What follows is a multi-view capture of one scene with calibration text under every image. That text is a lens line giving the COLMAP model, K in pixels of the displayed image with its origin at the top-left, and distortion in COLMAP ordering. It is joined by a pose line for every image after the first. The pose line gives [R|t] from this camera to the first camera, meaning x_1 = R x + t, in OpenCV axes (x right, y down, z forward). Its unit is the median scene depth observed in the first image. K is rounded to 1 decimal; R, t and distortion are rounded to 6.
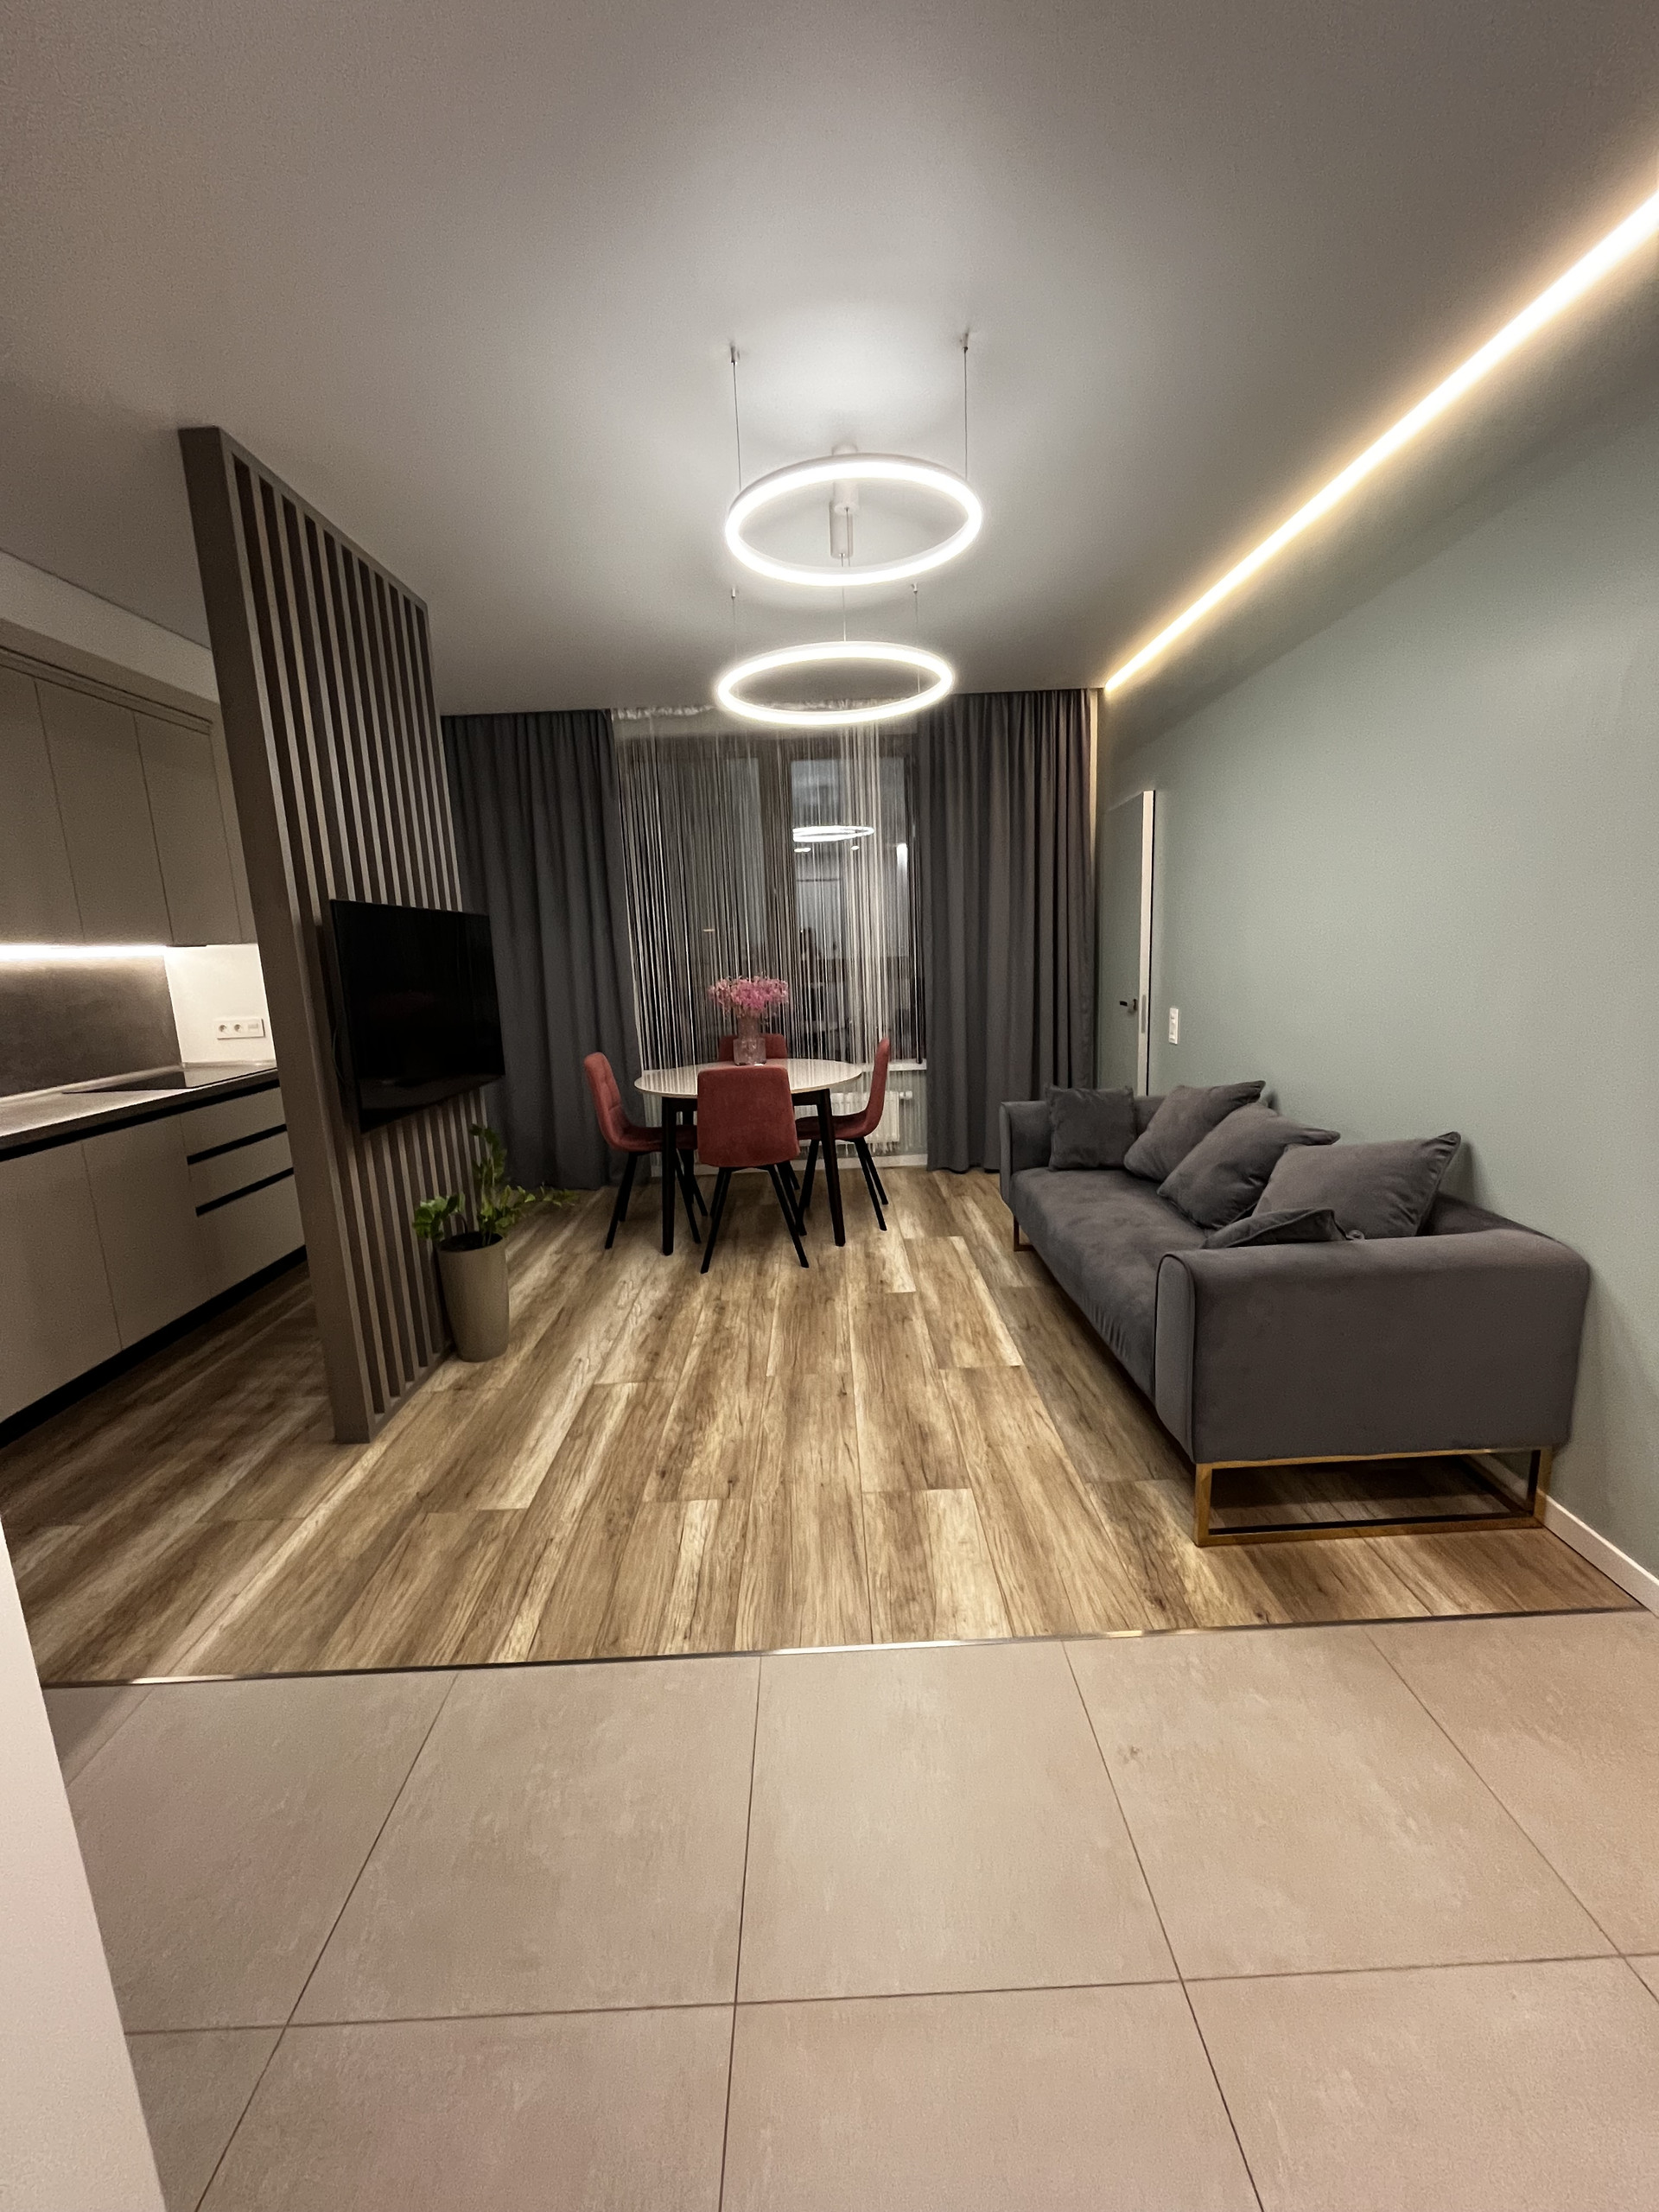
lens RADIAL K [[890.5, 0, 829.5], [0, 890.5, 1106.0], [0, 0, 1]] dist [-0.003306, 0.000320]
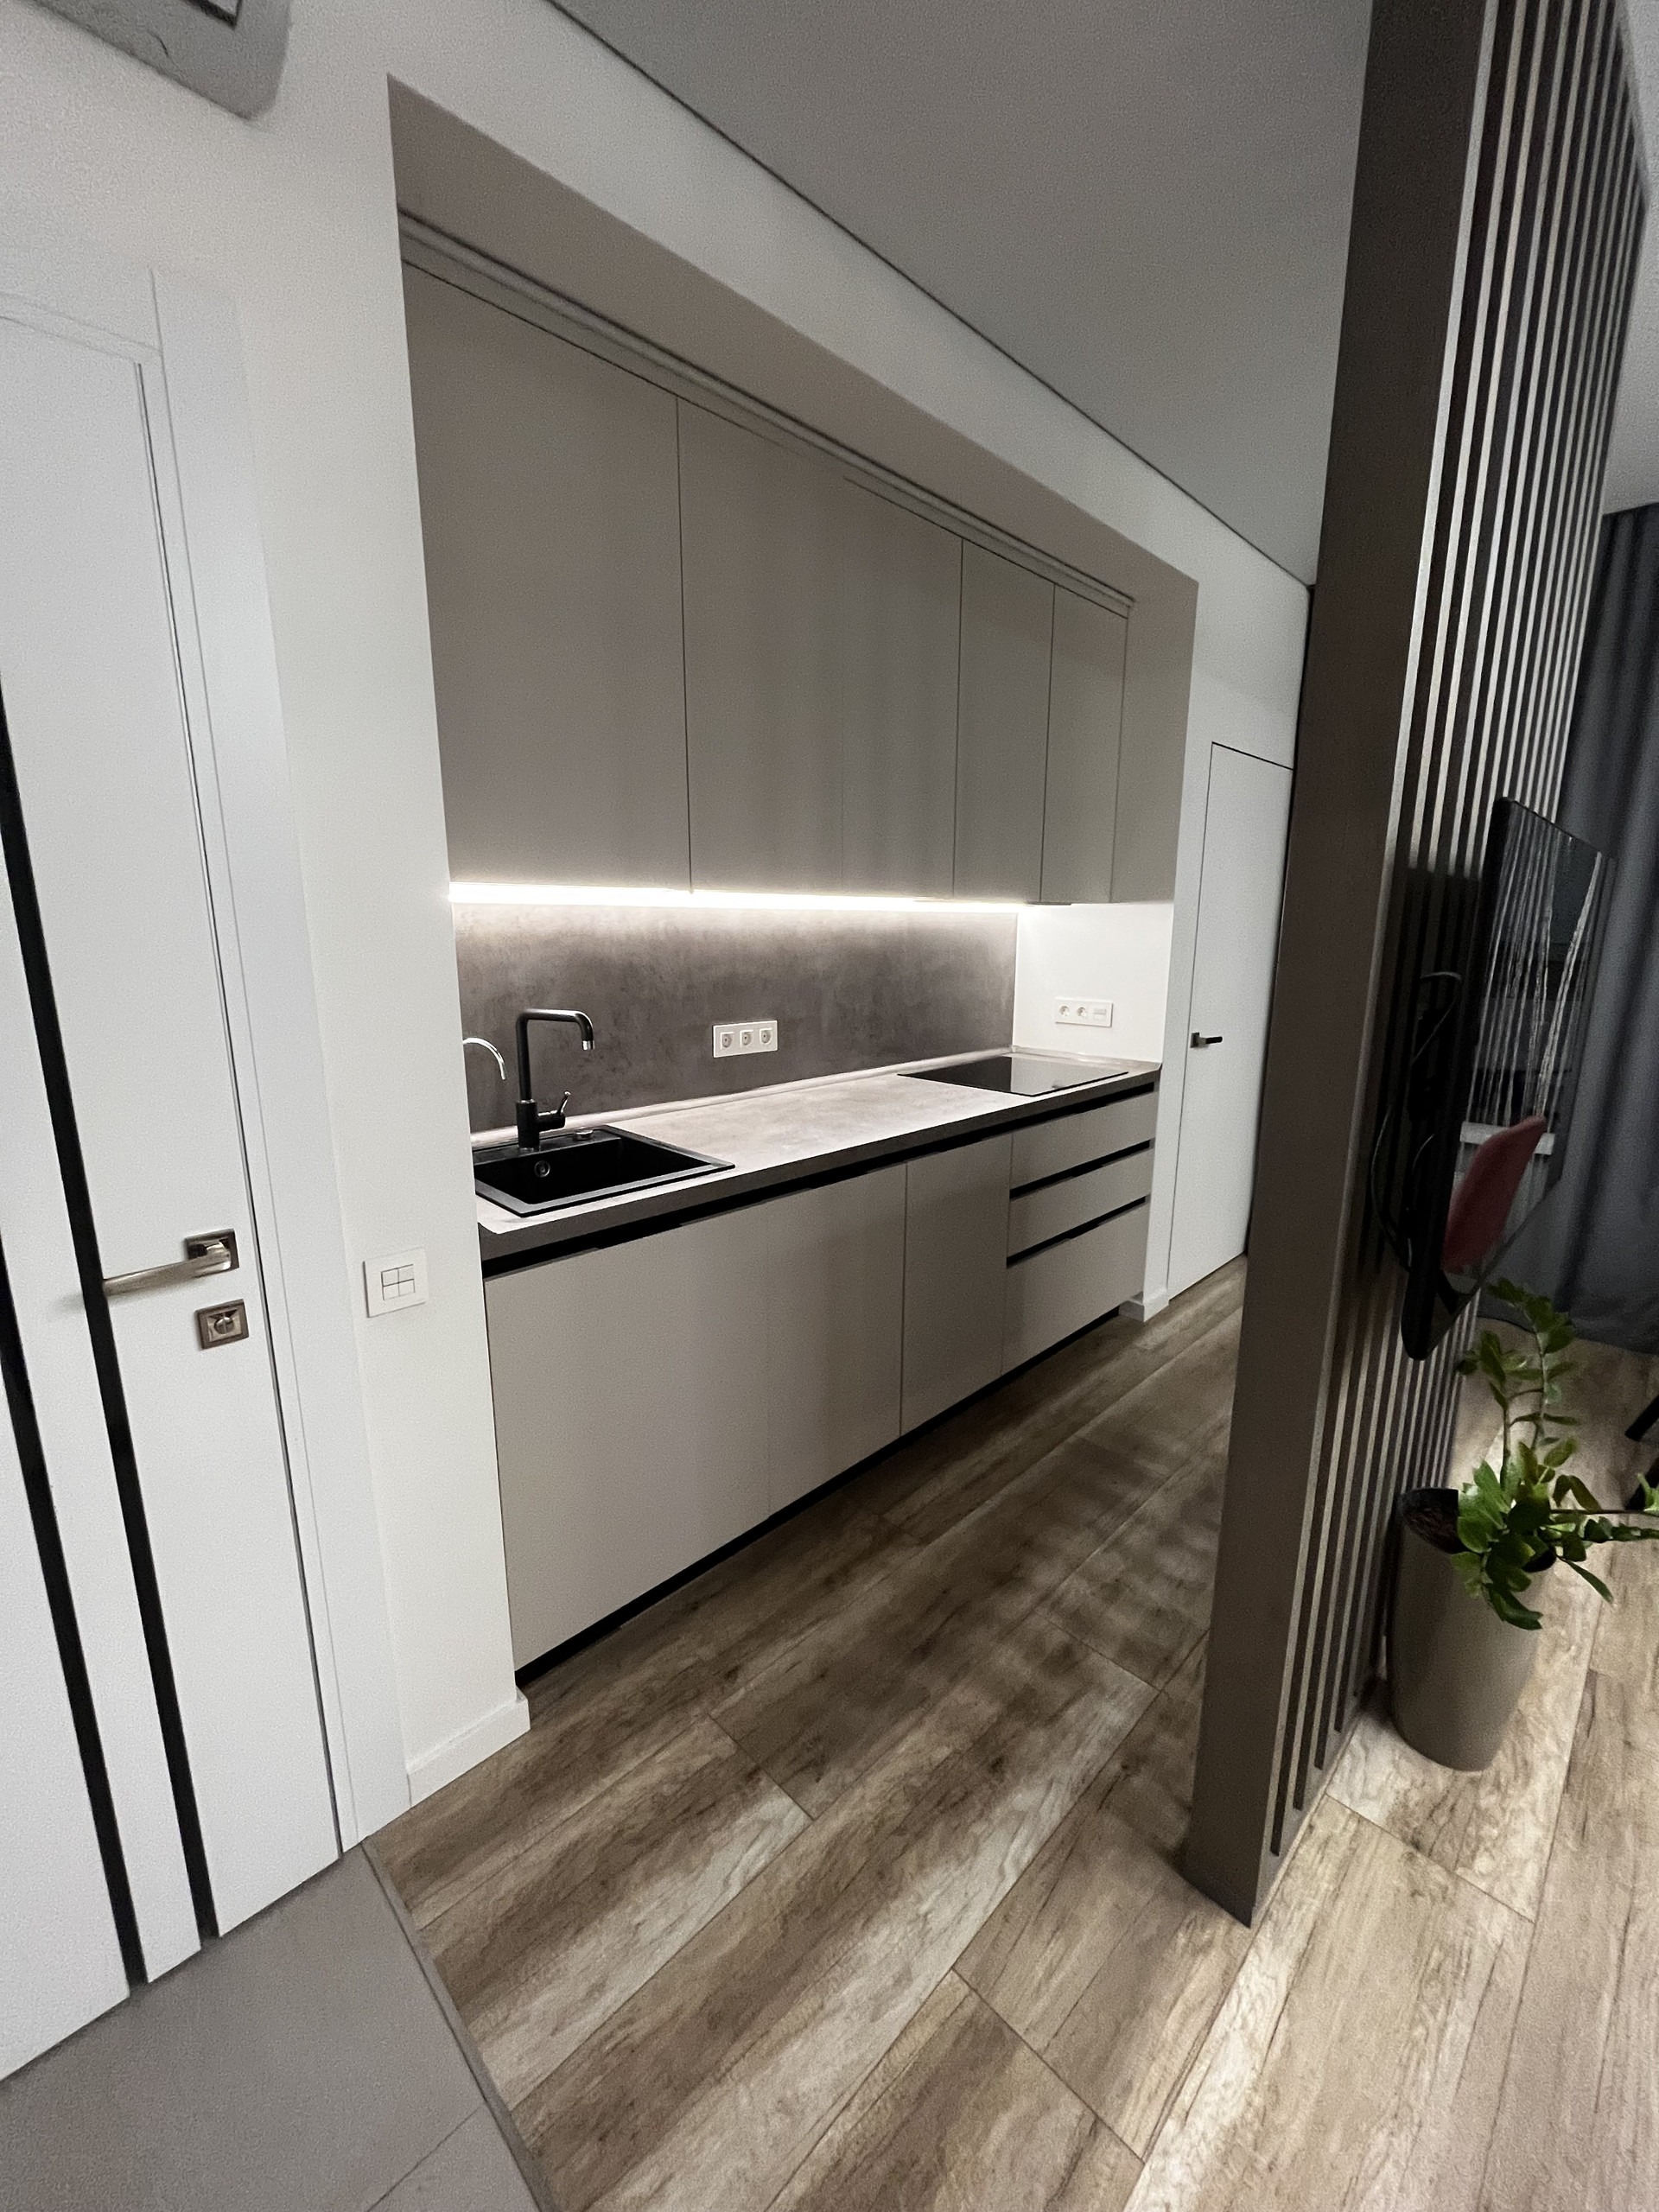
lens RADIAL K [[892.0, 0, 827.9], [0, 892.0, 1104.5], [0, 0, 1]] dist [-0.003948, 0.000045]
pose [[0.697715, 0.186015, -0.691803, -0.401222], [-0.161351, 0.981691, 0.101232, -0.077428], [0.697968, 0.040992, 0.714955, 0.441297]]
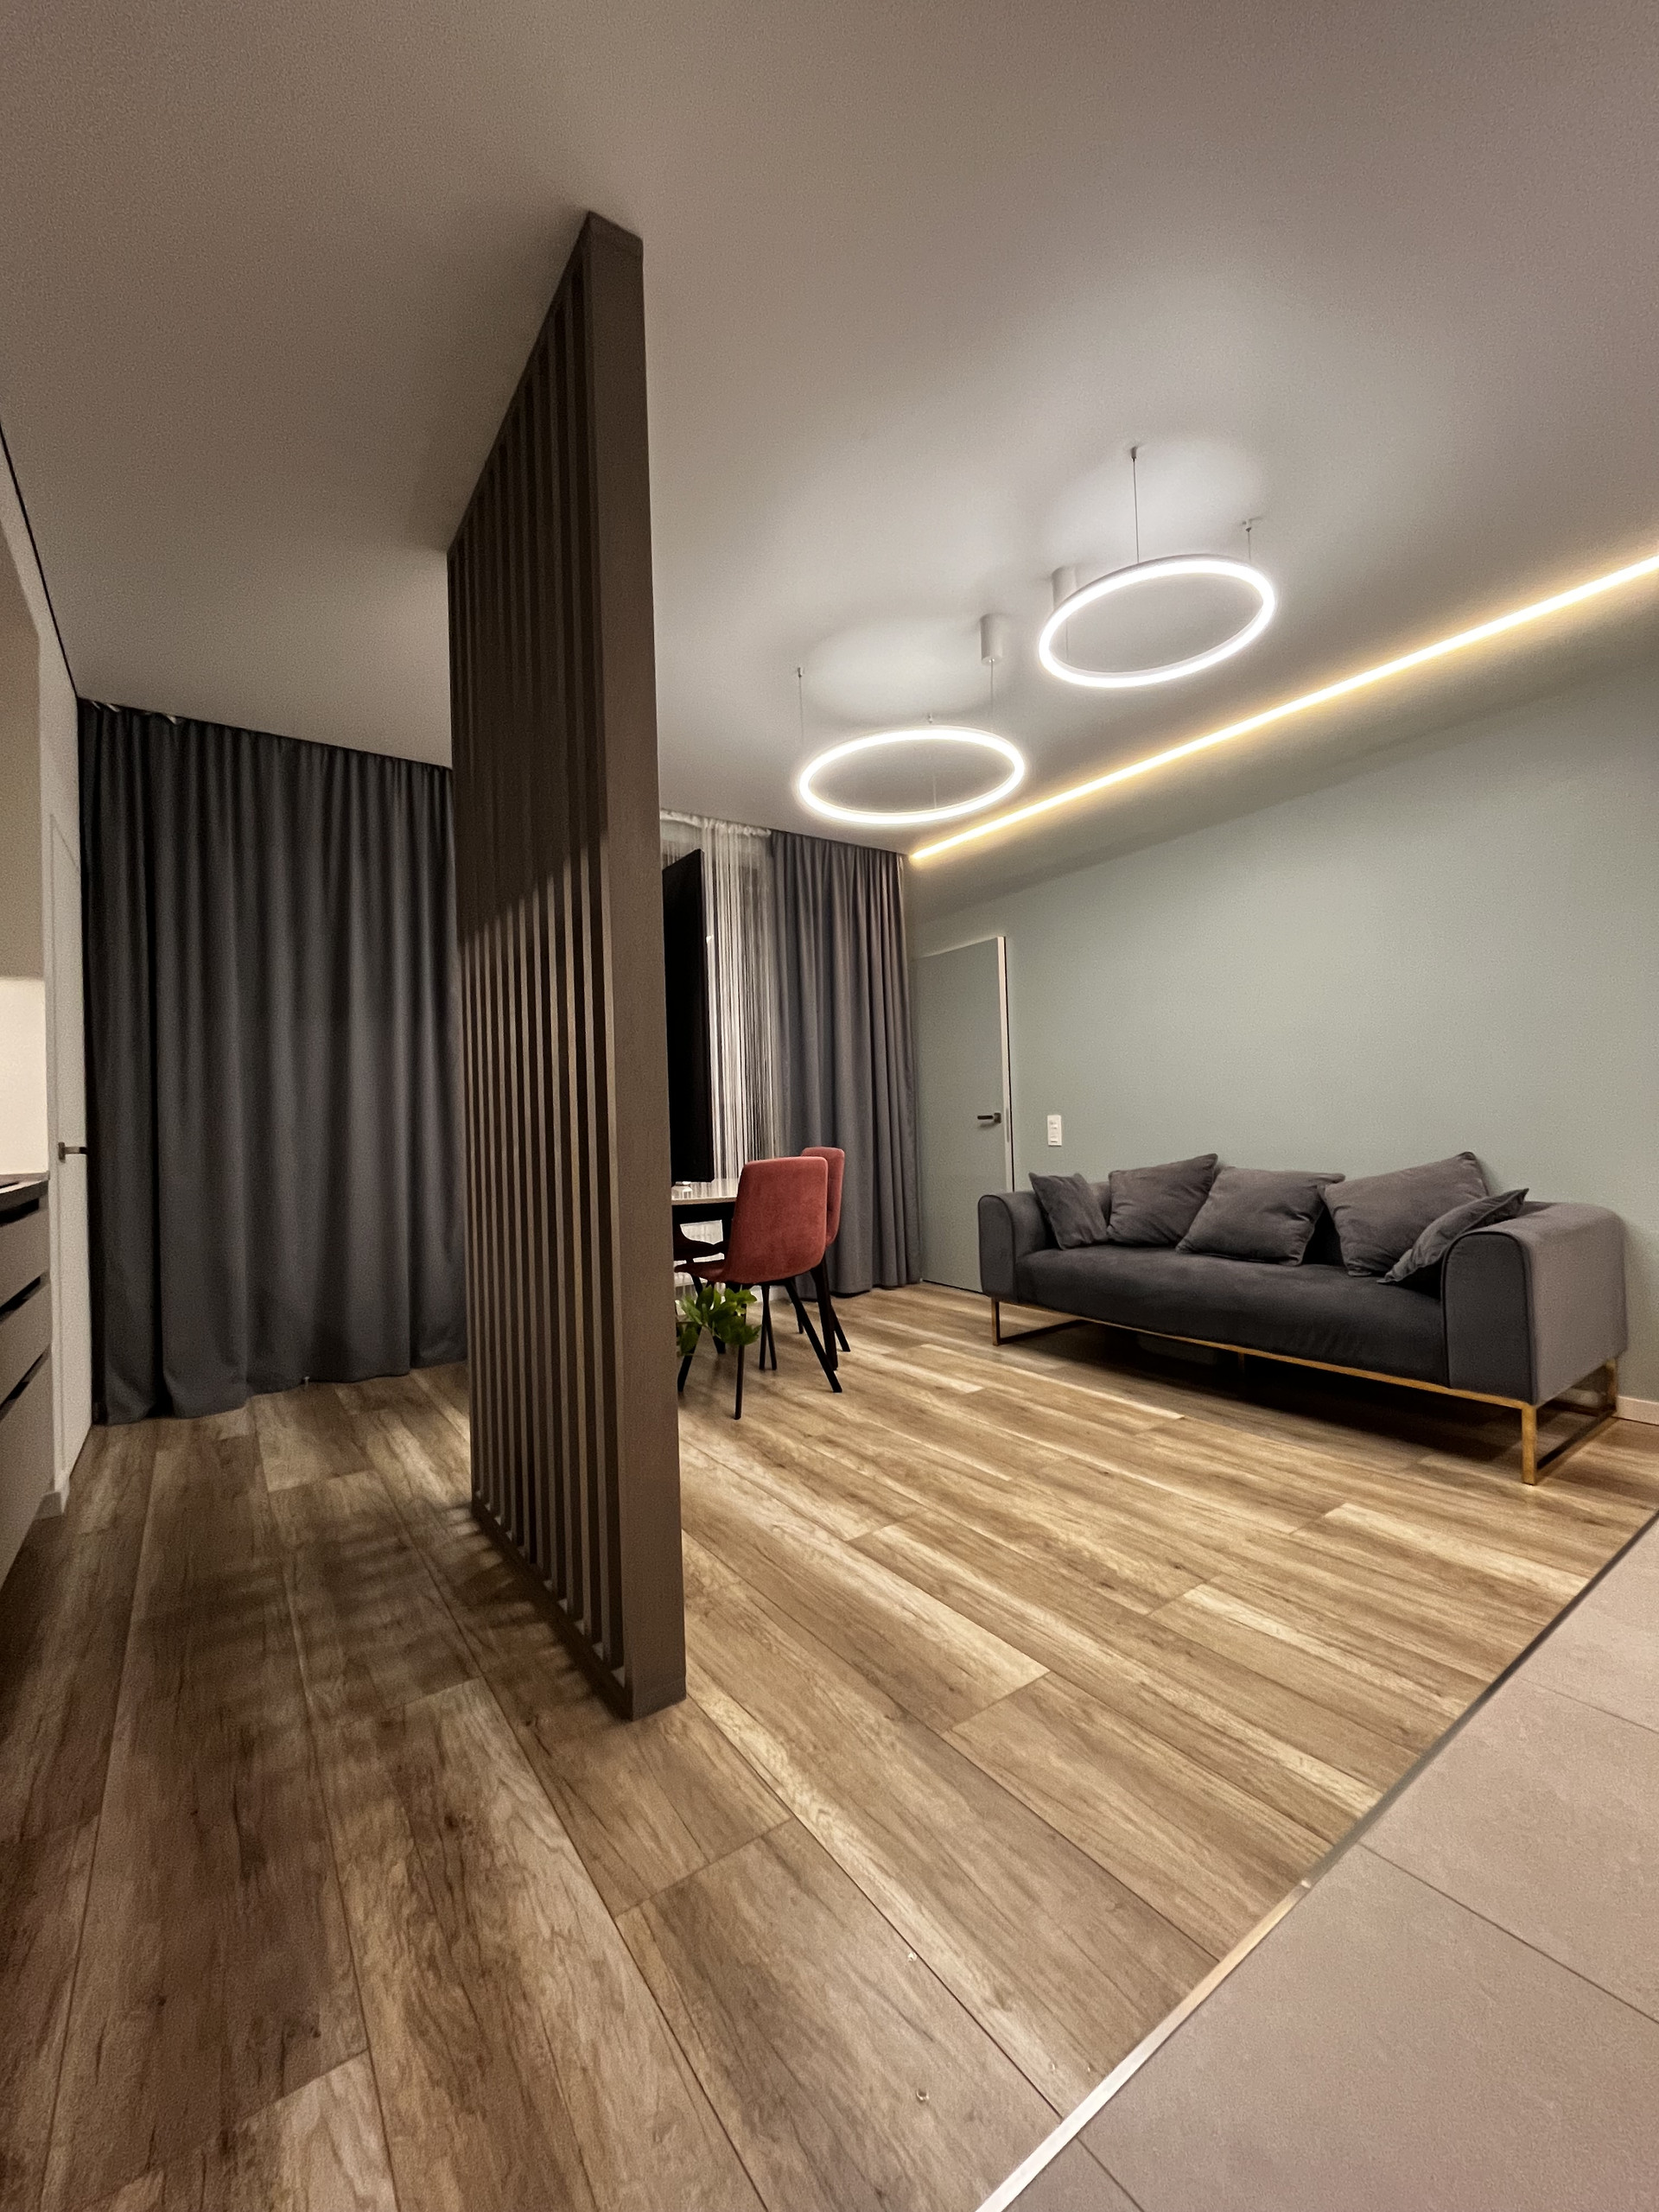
lens RADIAL K [[890.5, 0, 829.5], [0, 890.5, 1106.0], [0, 0, 1]] dist [-0.003306, 0.000320]
pose [[0.823582, 0.025913, 0.566605, -0.749923], [0.099676, 0.976798, -0.189555, 0.101106], [-0.558371, 0.212591, 0.801890, 0.348824]]
